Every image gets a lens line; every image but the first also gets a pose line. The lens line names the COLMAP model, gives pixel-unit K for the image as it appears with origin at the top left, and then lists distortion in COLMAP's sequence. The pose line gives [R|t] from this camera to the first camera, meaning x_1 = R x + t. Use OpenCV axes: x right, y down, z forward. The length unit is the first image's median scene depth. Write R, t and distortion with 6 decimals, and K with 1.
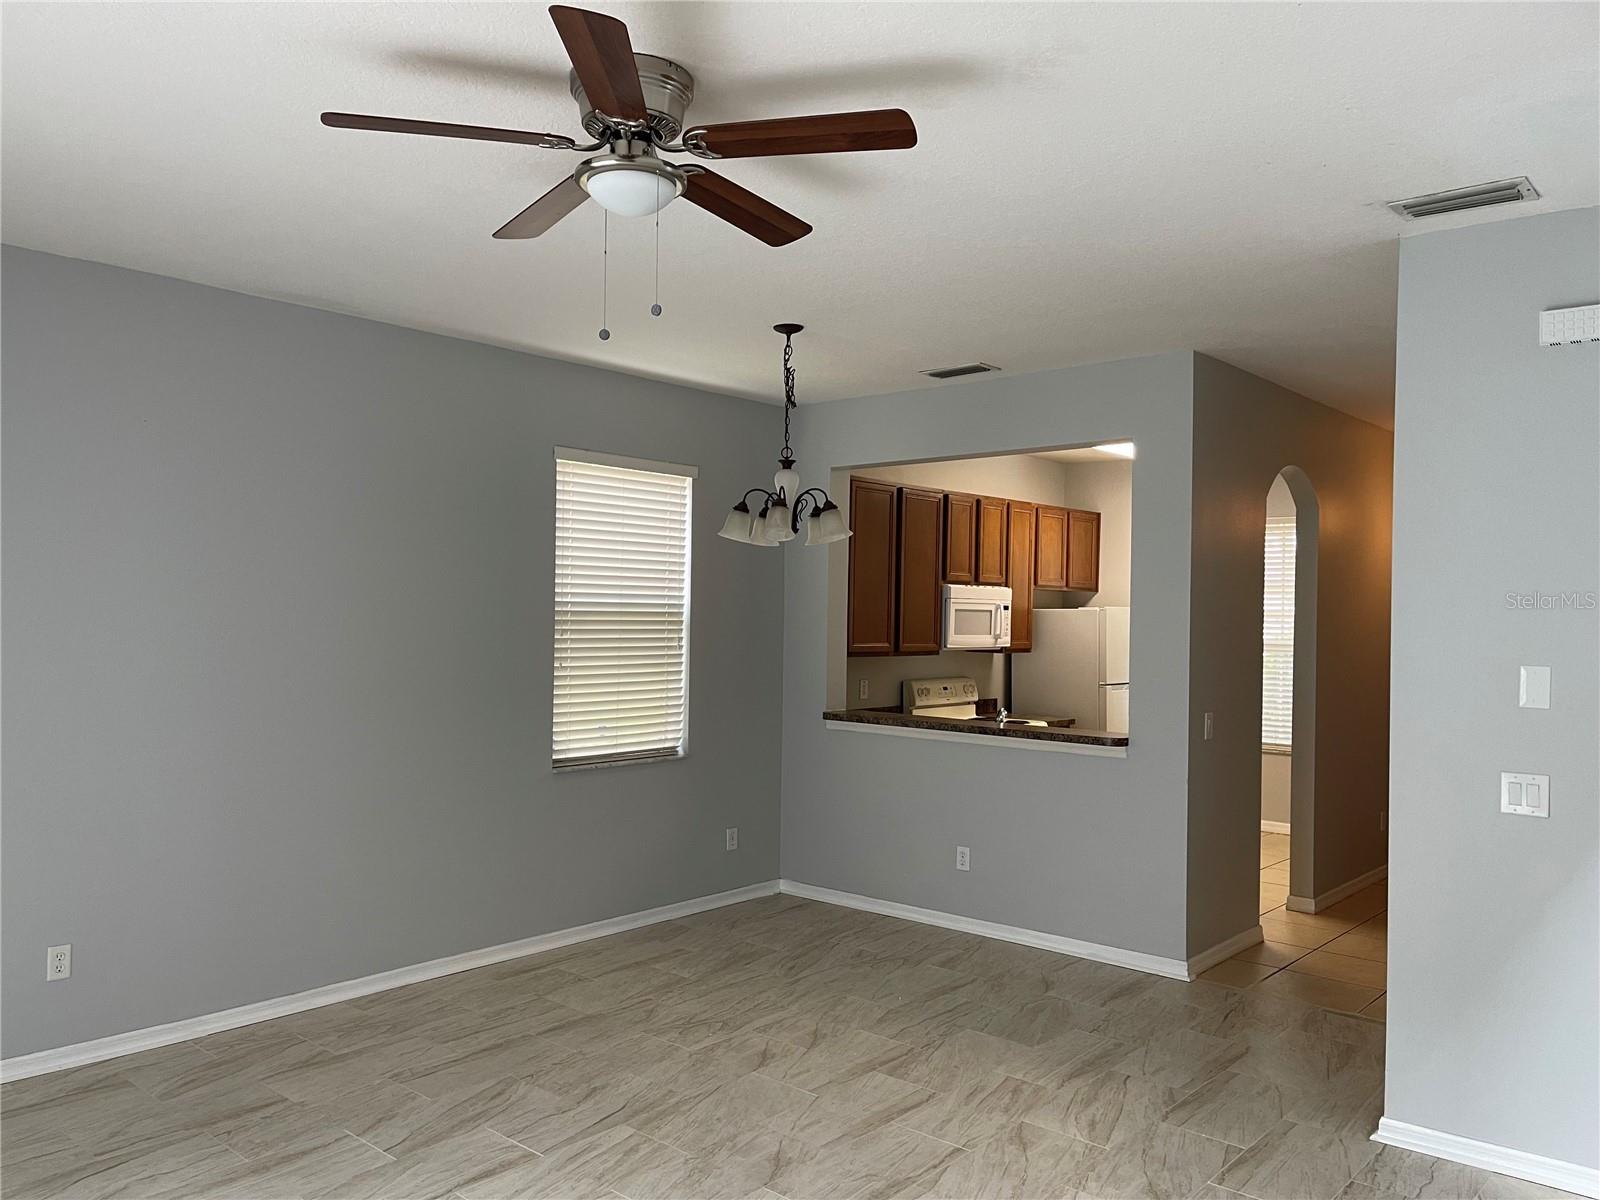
lens RADIAL K [[1206.8, 0, 792.1], [0, 1206.8, 606.5], [0, 0, 1]] dist [0.040657, -0.037611]
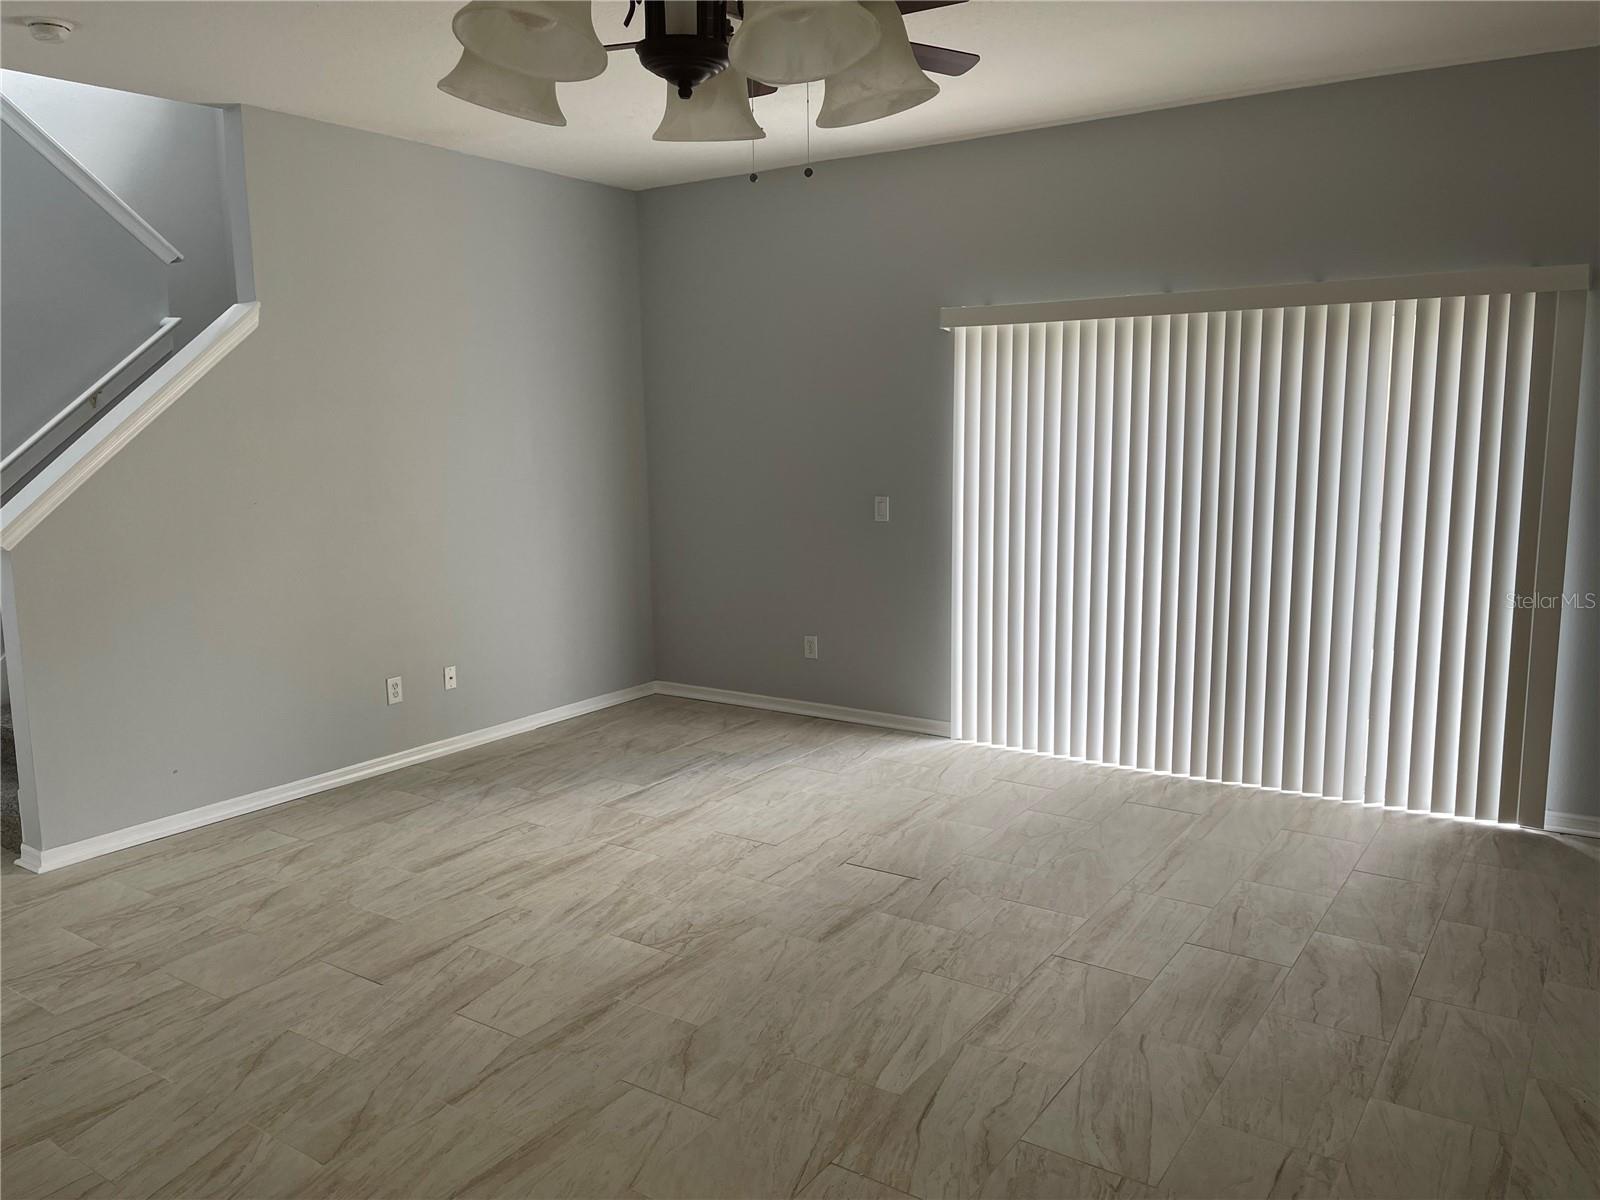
lens RADIAL K [[1206.8, 0, 800.8], [0, 1206.8, 589.8], [0, 0, 1]] dist [0.040657, -0.037611]
pose [[-0.992277, 0.015820, -0.123027, 0.006009], [-0.000700, 0.991104, 0.133090, 0.017226], [0.124038, 0.132148, -0.983439, 1.501430]]
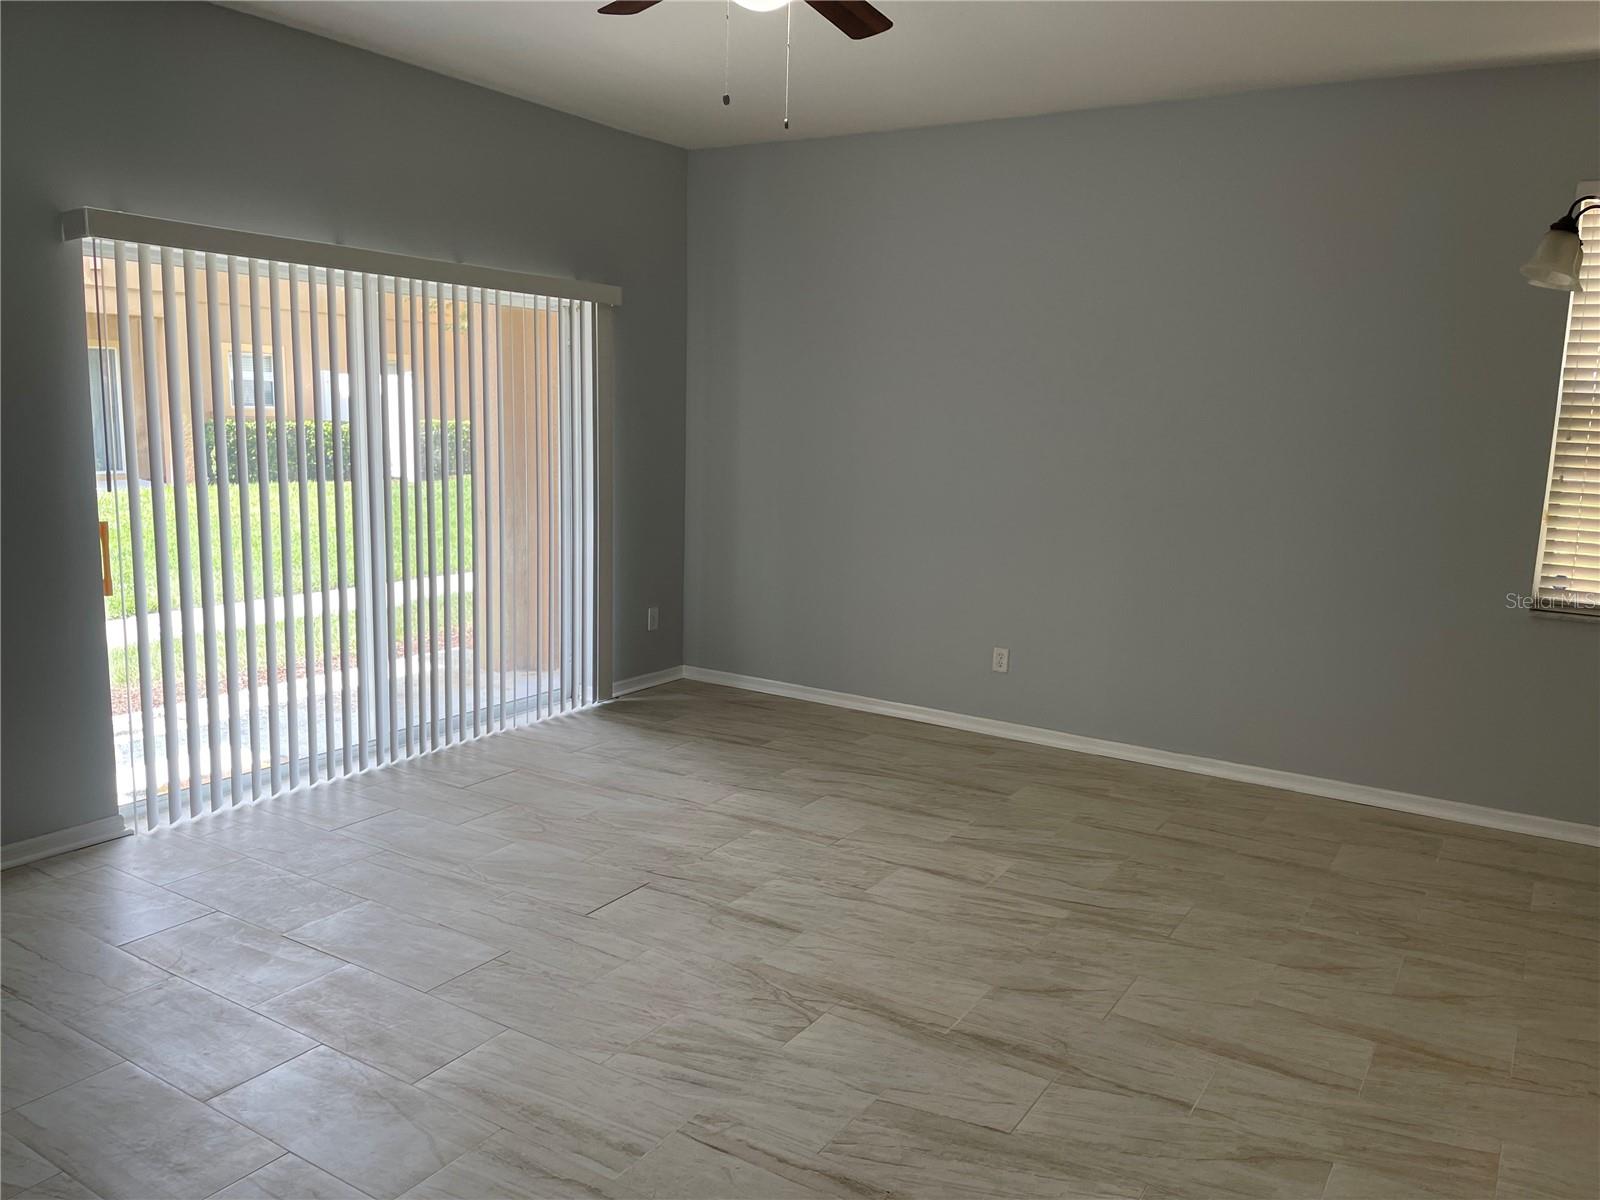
lens RADIAL K [[1206.8, 0, 799.6], [0, 1206.8, 610.2], [0, 0, 1]] dist [0.040657, -0.037611]
pose [[0.154912, 0.158451, -0.975139, 0.672460], [-0.021168, 0.987360, 0.157074, 0.028295], [0.987701, -0.003691, 0.156308, 0.557517]]
